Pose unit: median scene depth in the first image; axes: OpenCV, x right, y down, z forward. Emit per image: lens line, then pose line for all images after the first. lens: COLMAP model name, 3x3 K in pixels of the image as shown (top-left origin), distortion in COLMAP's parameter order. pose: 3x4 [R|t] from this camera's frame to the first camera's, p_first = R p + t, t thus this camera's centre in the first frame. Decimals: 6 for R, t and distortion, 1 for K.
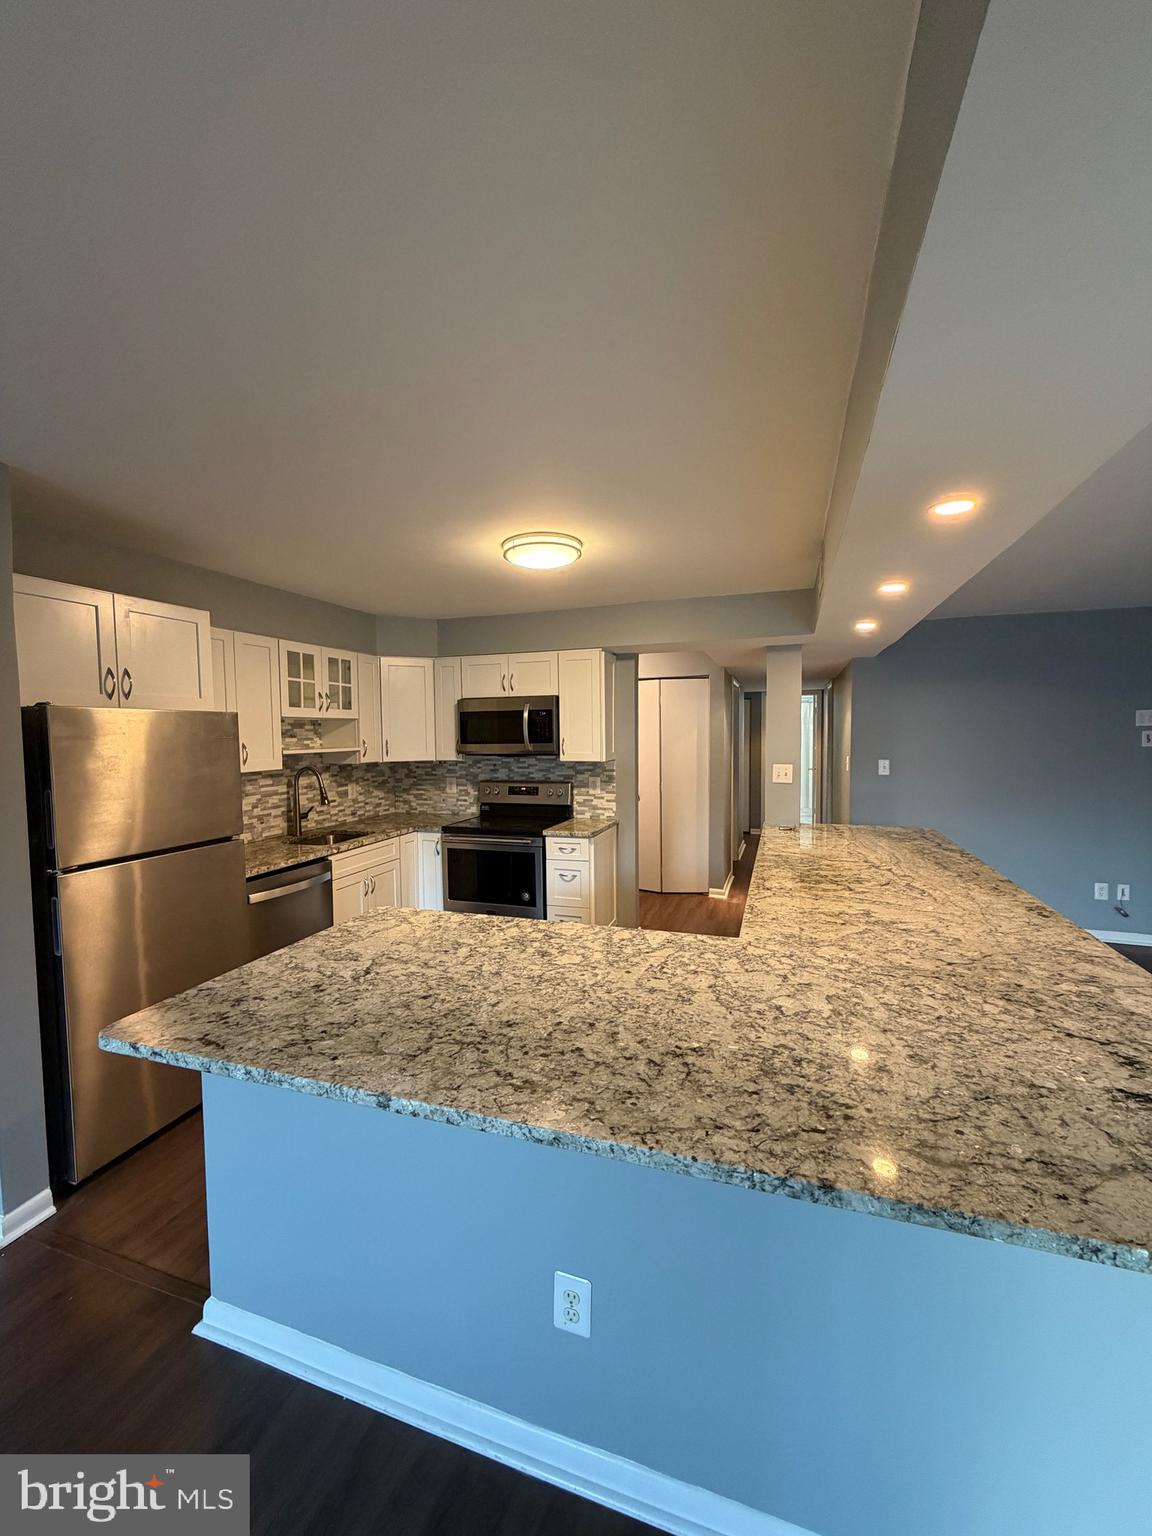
lens RADIAL K [[610.3, 0, 573.0], [0, 610.3, 764.9], [0, 0, 1]] dist [-0.002637, -0.000115]
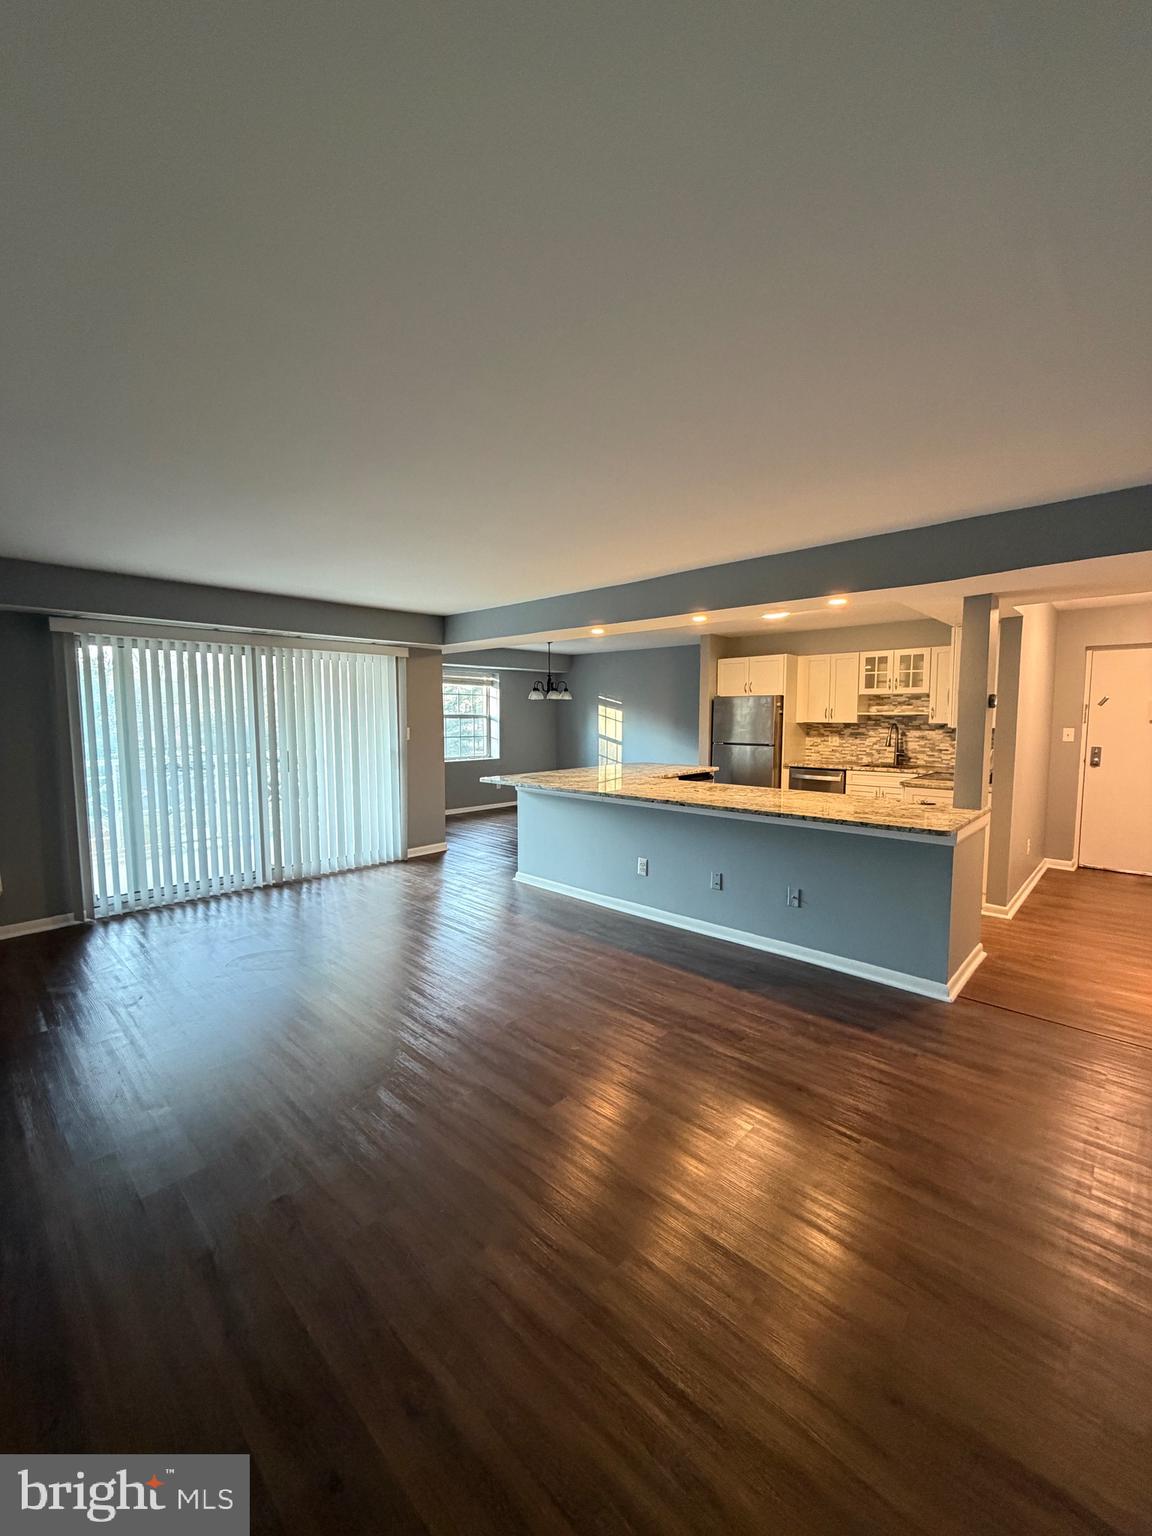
lens RADIAL K [[610.3, 0, 575.3], [0, 610.3, 768.2], [0, 0, 1]] dist [-0.002637, -0.000115]
pose [[-0.405517, 0.095714, -0.909063, 1.543517], [-0.040573, 0.991638, 0.122507, -0.047096], [0.913187, 0.086562, -0.398242, 0.949365]]
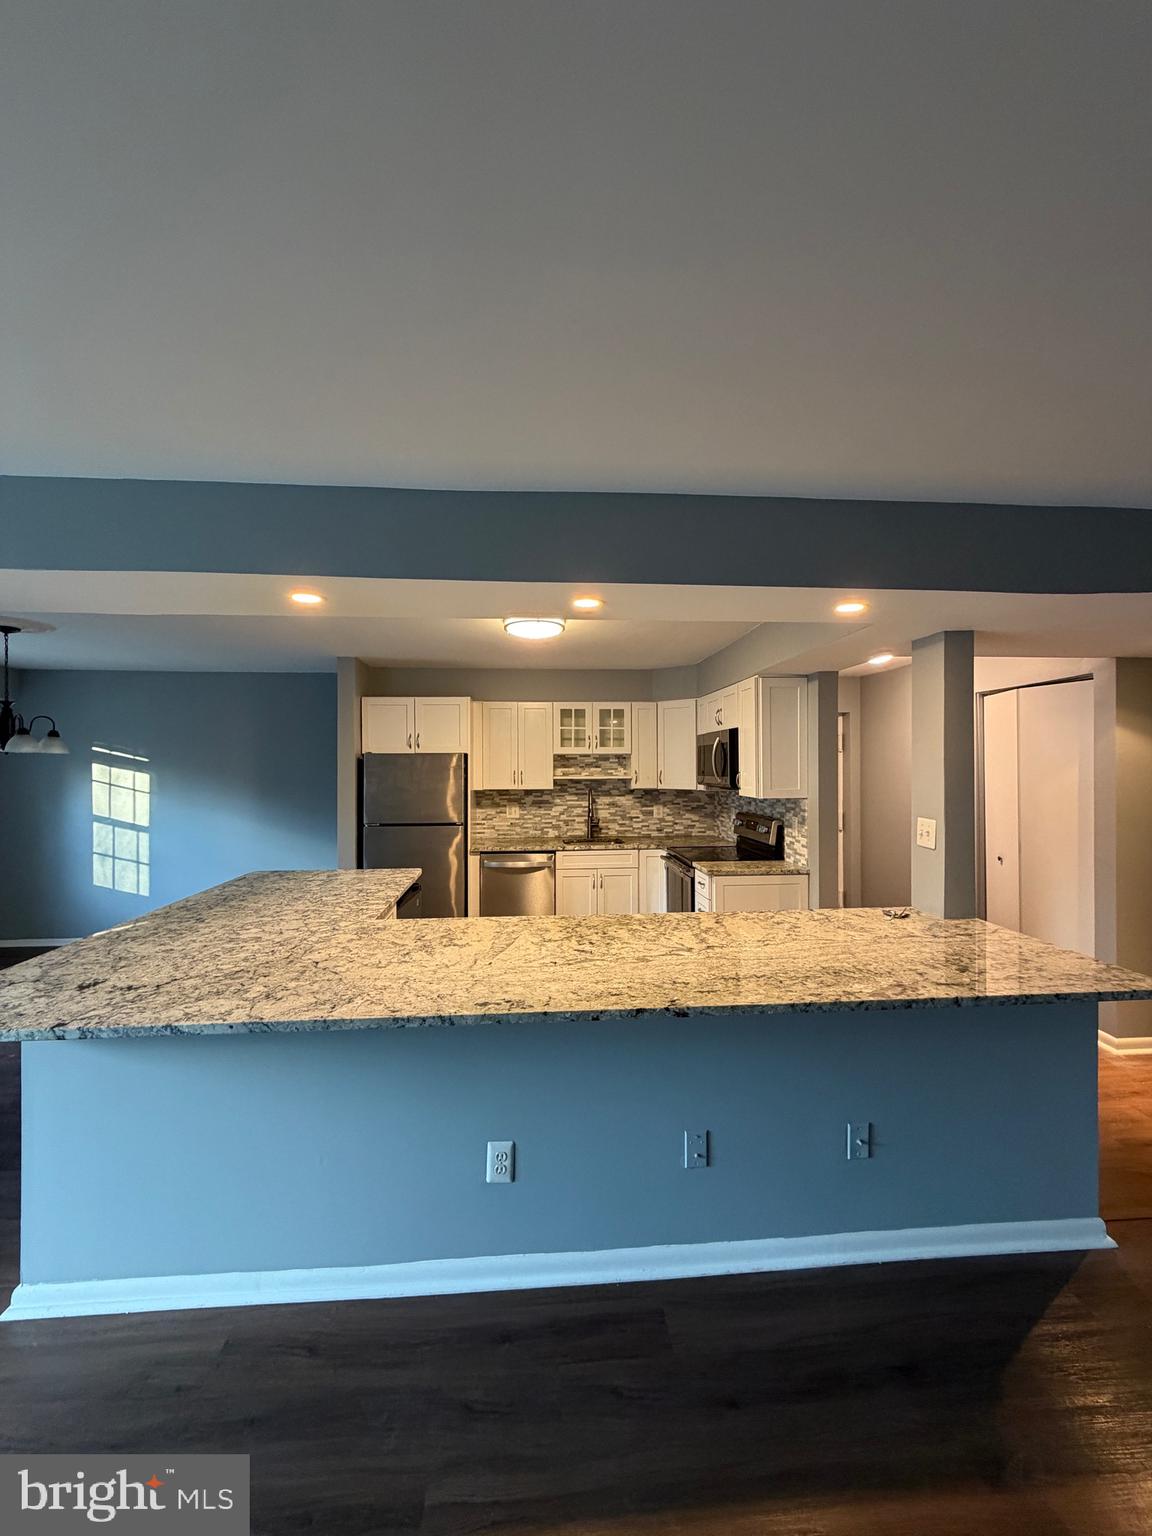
lens RADIAL K [[610.3, 0, 576.7], [0, 610.3, 767.3], [0, 0, 1]] dist [-0.002637, -0.000115]
pose [[0.403568, 0.013091, -0.914856, 0.886465], [-0.050557, 0.998689, -0.008012, -0.035785], [0.913552, 0.049486, 0.403700, 0.441967]]
